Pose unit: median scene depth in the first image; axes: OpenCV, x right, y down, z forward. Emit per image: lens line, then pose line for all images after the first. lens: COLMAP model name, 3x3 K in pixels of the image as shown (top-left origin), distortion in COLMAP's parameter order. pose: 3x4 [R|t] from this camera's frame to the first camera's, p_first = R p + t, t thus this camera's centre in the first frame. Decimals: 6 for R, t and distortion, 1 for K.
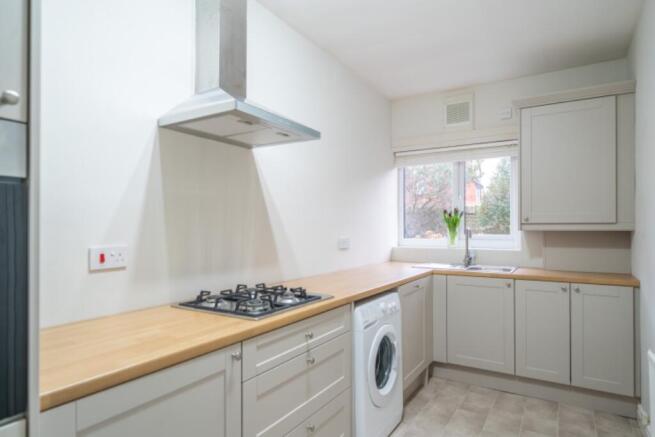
lens RADIAL K [[381.2, 0, 327.5], [0, 381.2, 218.5], [0, 0, 1]] dist [-0.000398, 0.001174]
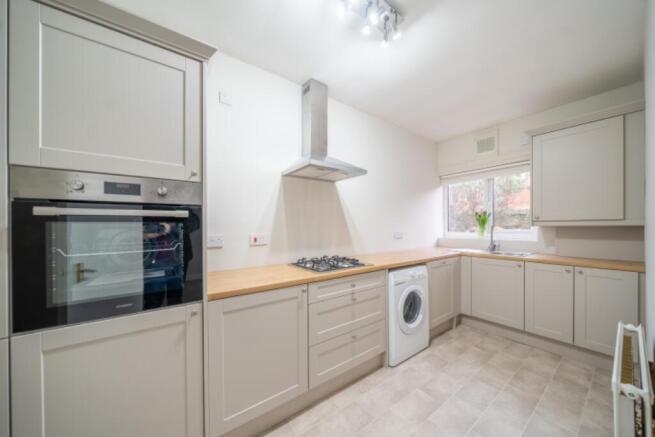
lens RADIAL K [[225.1, 0, 329.5], [0, 225.1, 221.8], [0, 0, 1]] dist [-0.001405, -0.000173]
pose [[0.930109, -0.013392, -0.367040, 0.149246], [0.015510, 0.999876, 0.002820, 0.002541], [0.366957, -0.008316, 0.930201, -0.014962]]
